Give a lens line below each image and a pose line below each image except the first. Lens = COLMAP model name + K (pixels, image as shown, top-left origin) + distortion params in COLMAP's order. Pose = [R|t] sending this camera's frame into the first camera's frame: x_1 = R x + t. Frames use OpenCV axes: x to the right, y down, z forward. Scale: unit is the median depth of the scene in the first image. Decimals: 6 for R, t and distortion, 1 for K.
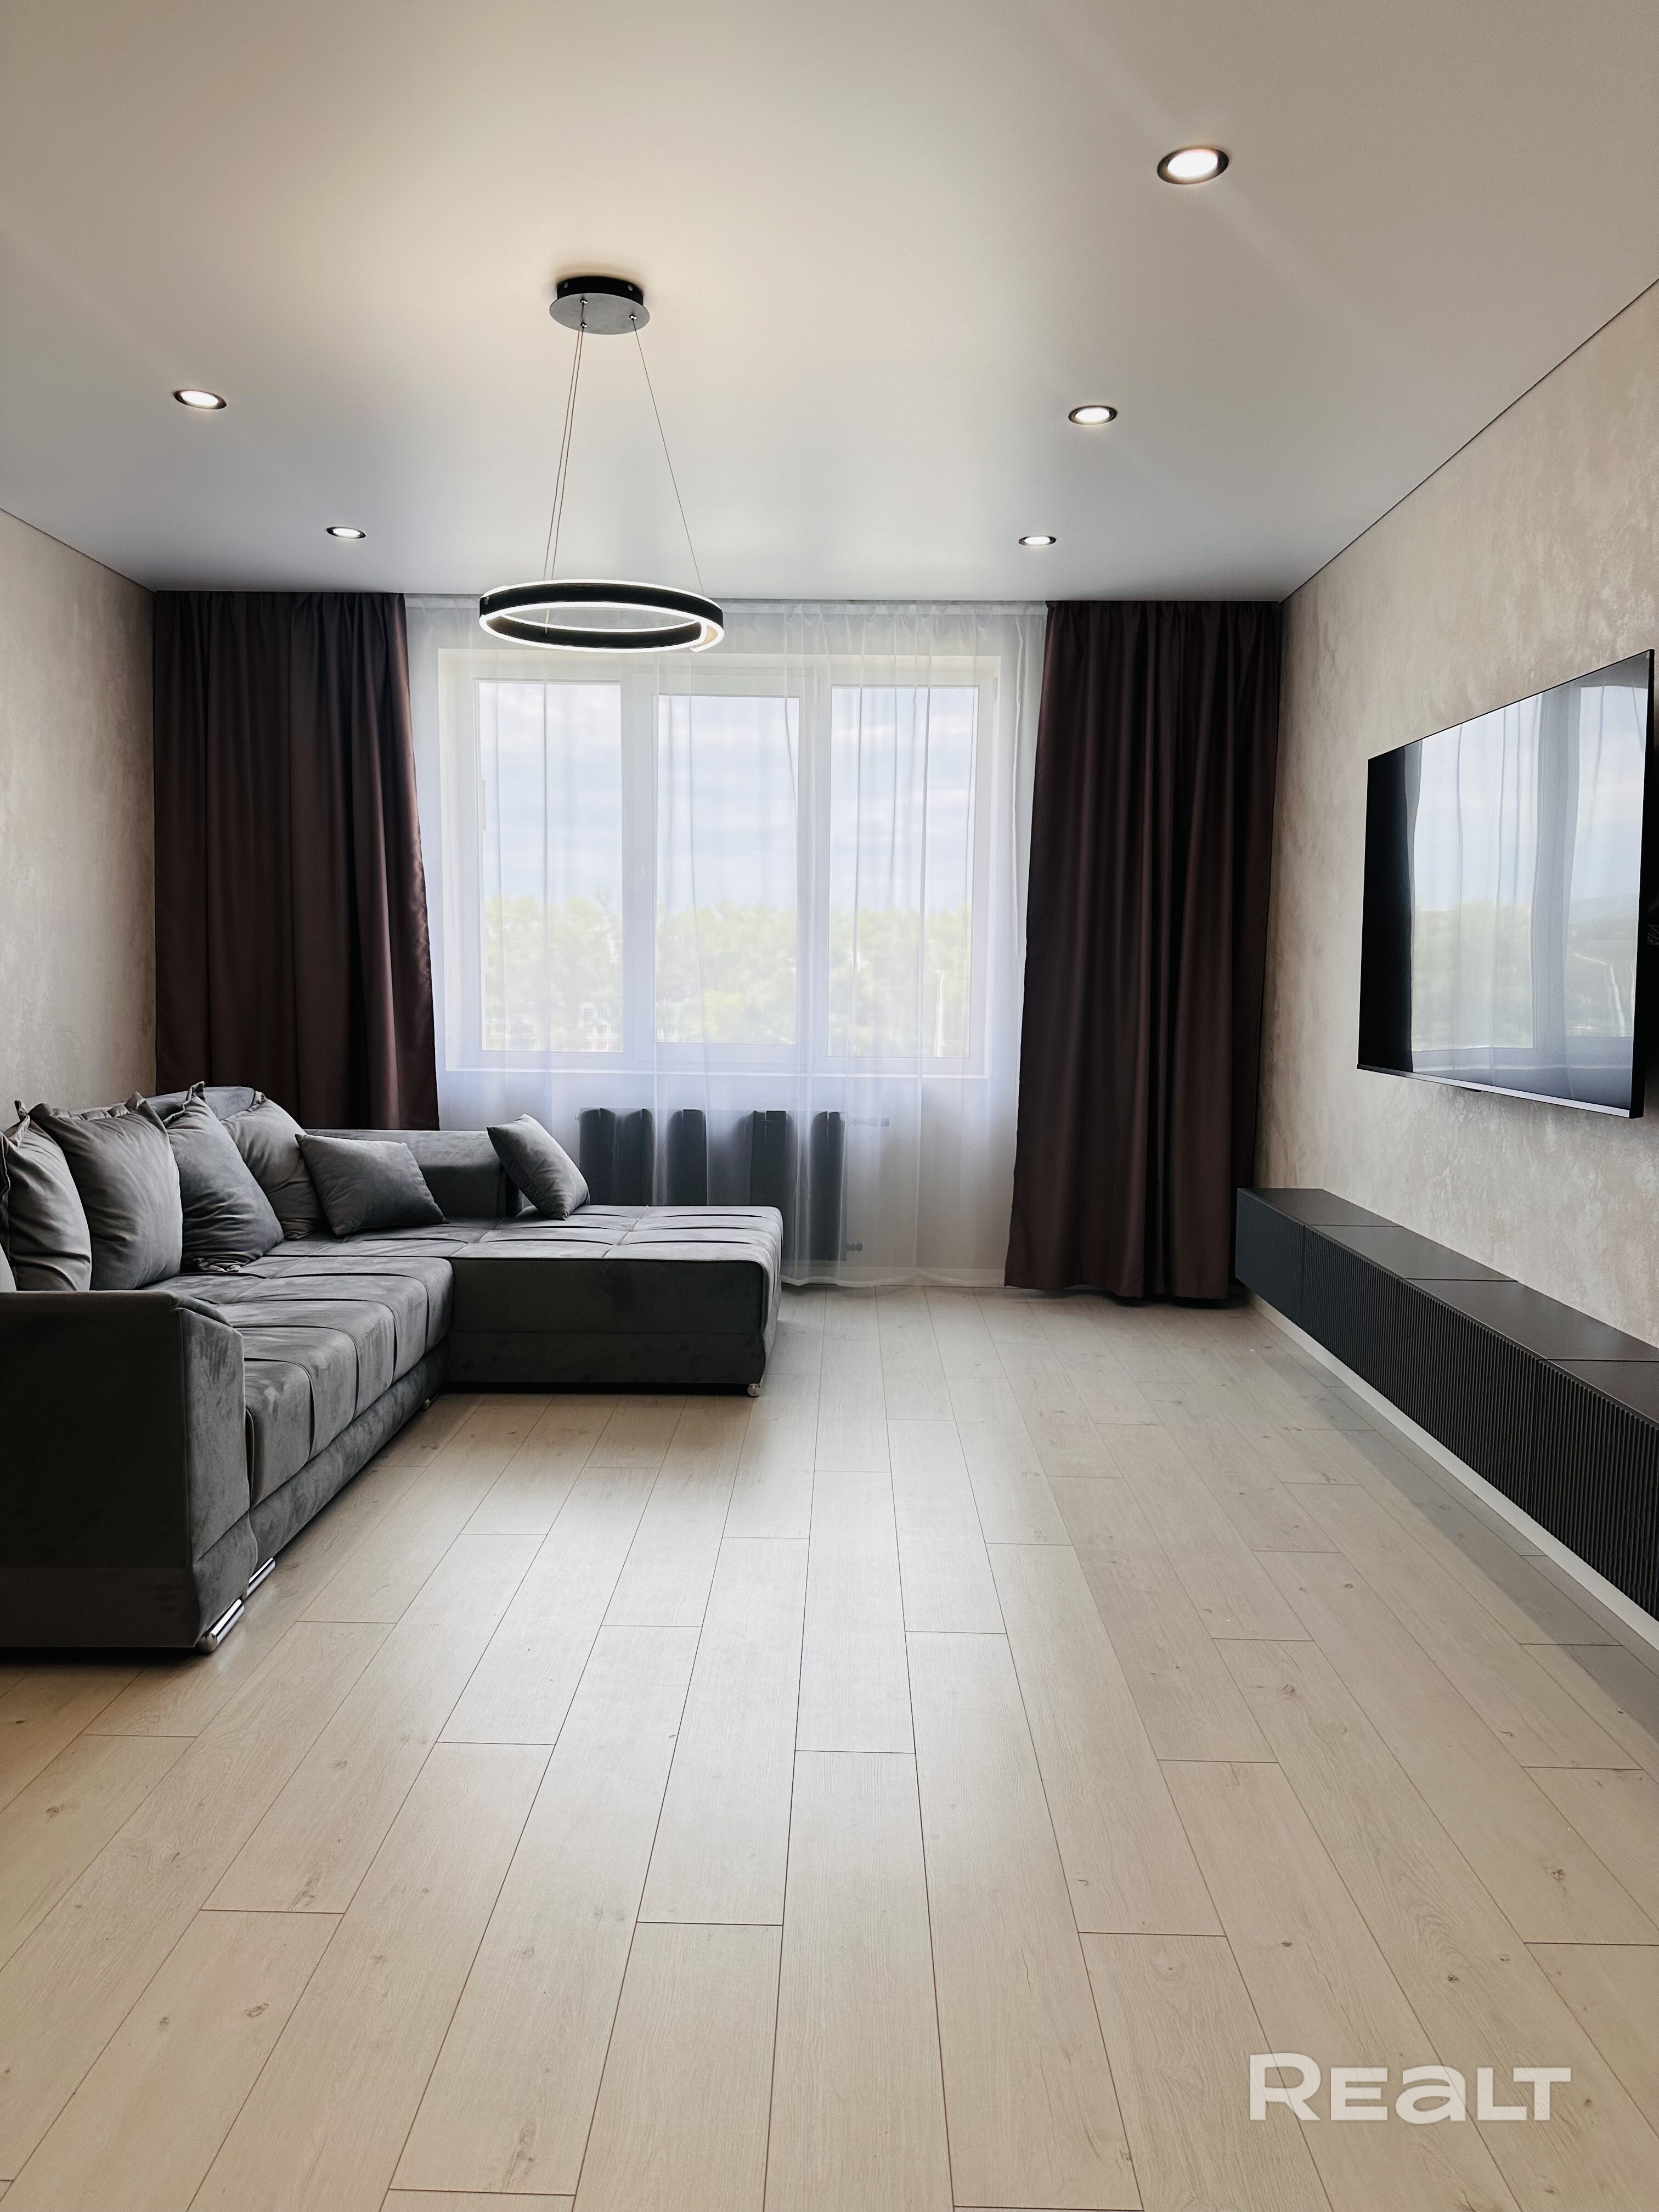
lens RADIAL K [[1559.1, 0, 832.1], [0, 1559.1, 1108.0], [0, 0, 1]] dist [0.040555, -0.002764]
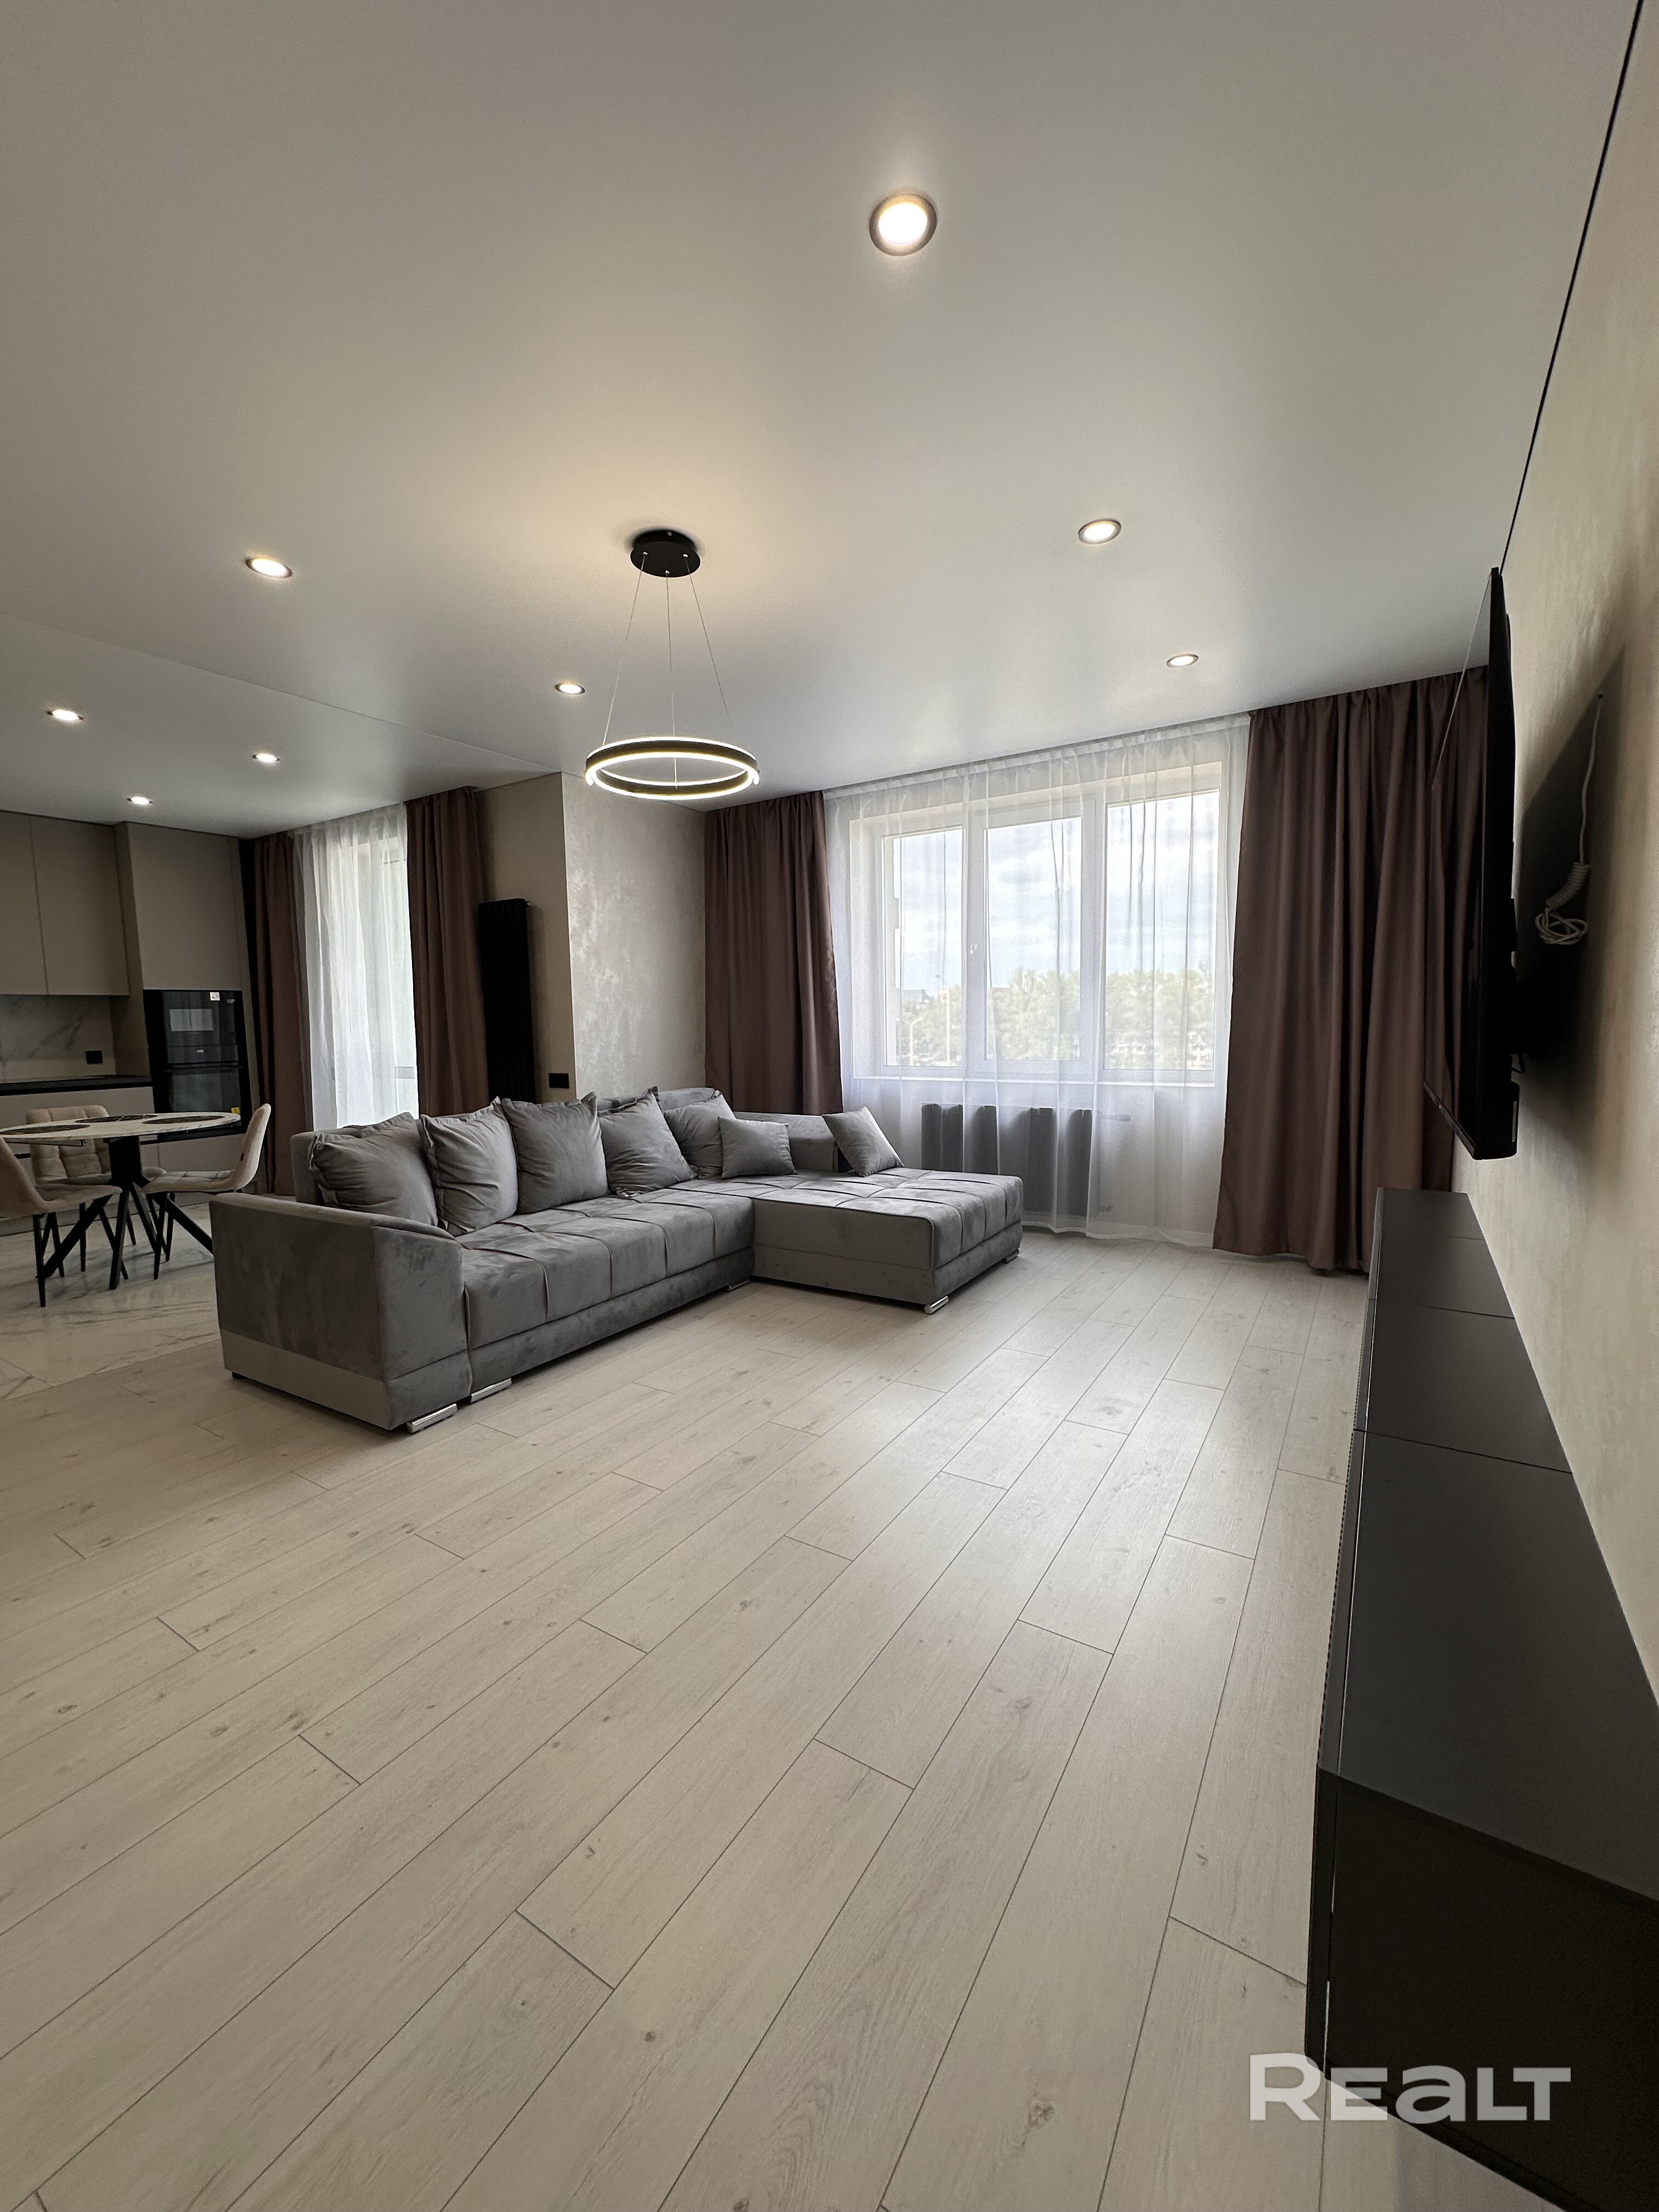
lens RADIAL K [[881.7, 0, 825.0], [0, 881.7, 1097.0], [0, 0, 1]] dist [-0.000379, -0.000130]
pose [[0.850966, 0.019320, -0.524865, 0.223074], [-0.017313, 0.999812, 0.008734, -0.012606], [0.524935, 0.001654, 0.851140, 0.212026]]
